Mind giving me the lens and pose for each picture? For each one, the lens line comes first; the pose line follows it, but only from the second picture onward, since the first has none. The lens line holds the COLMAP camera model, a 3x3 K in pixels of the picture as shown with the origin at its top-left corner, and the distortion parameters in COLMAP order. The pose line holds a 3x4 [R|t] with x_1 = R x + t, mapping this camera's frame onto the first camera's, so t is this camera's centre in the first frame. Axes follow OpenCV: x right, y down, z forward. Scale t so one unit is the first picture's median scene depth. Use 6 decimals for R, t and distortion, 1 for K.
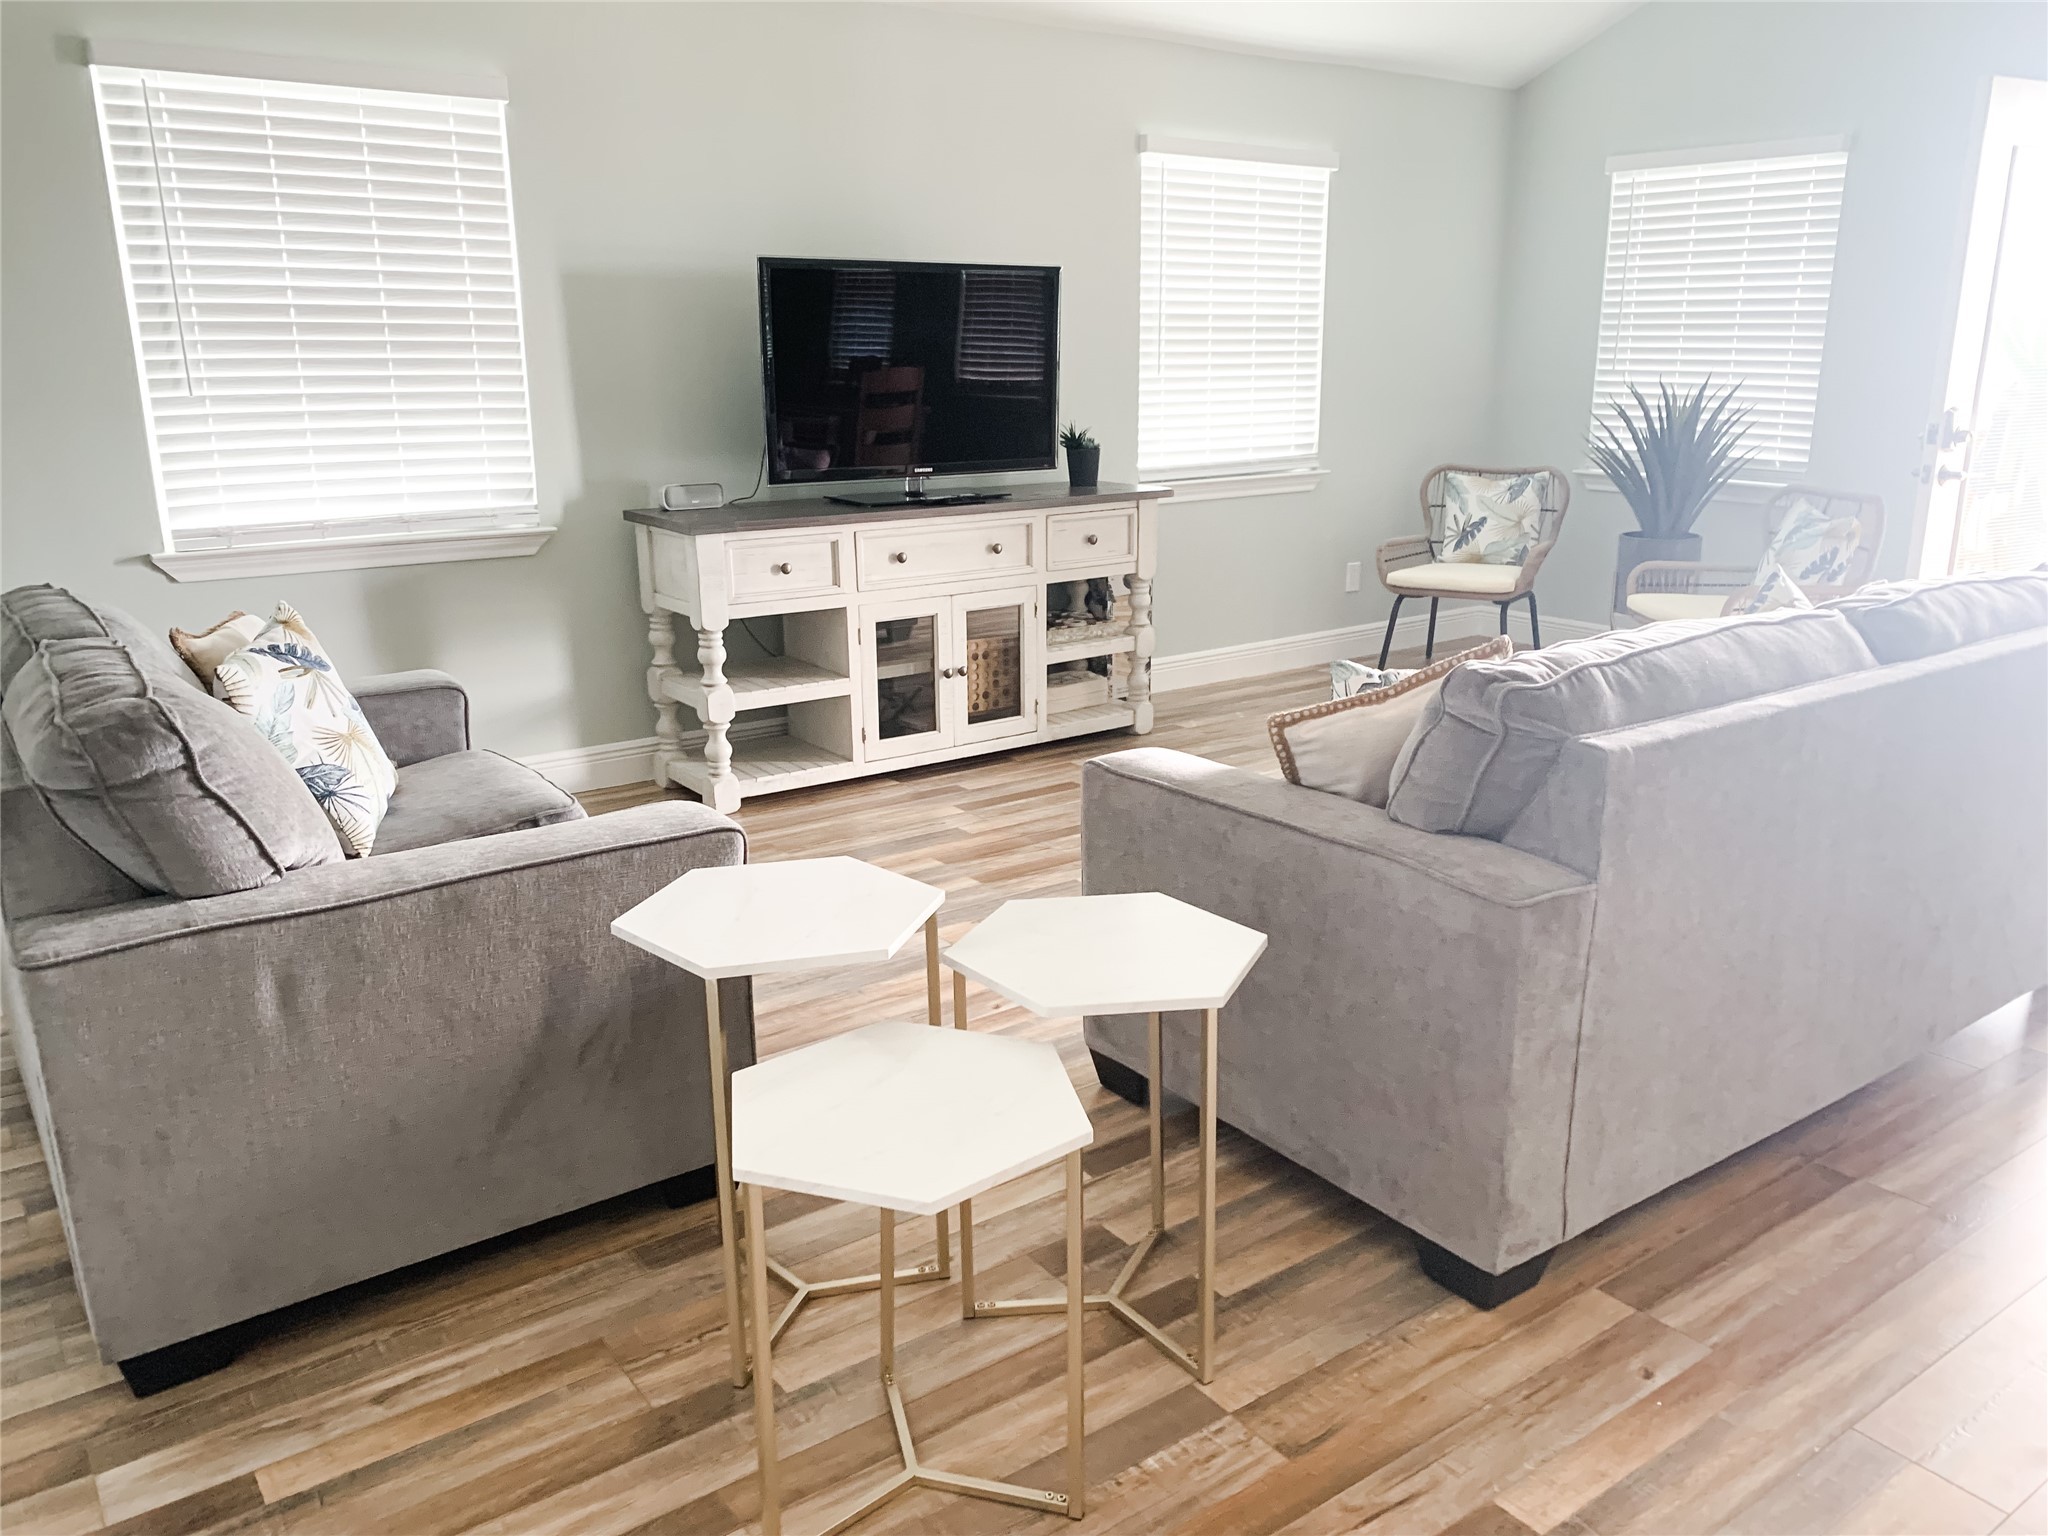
lens RADIAL K [[1539.8, 0, 1035.8], [0, 1539.8, 808.4], [0, 0, 1]] dist [0.024409, -0.020689]
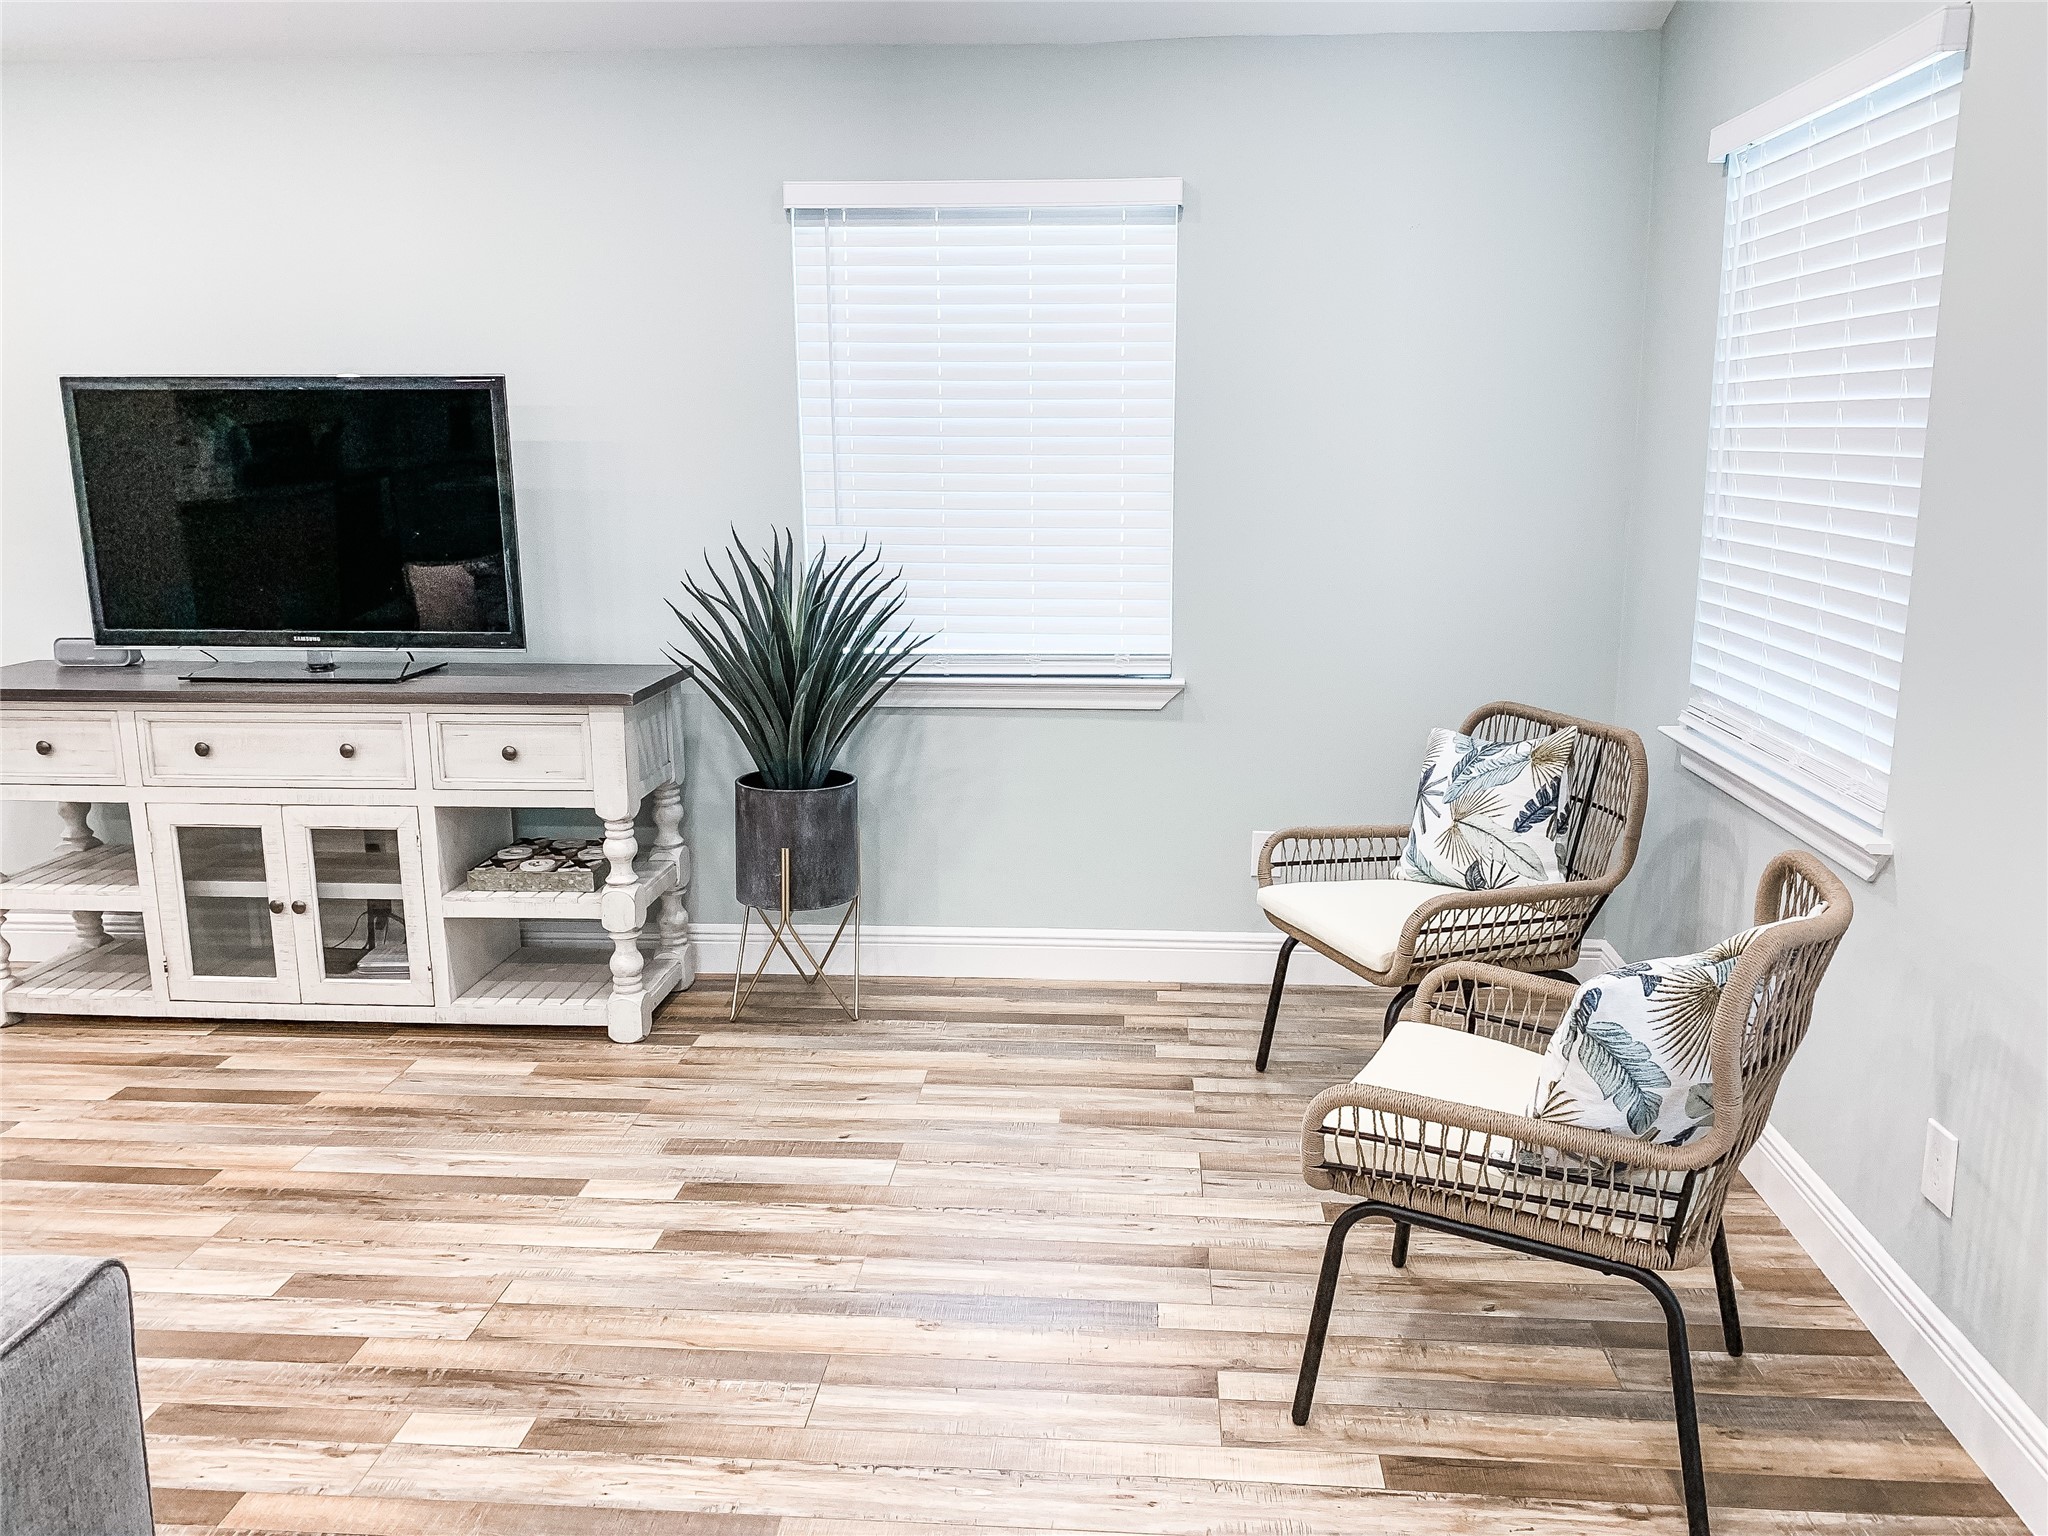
lens RADIAL K [[1539.8, 0, 1030.8], [0, 1539.8, 757.8], [0, 0, 1]] dist [0.024409, -0.020689]
pose [[0.762845, 0.127508, -0.633884, 0.707917], [-0.186978, 0.981979, -0.027490, -0.211232], [0.618956, 0.139493, 0.772939, 0.647735]]
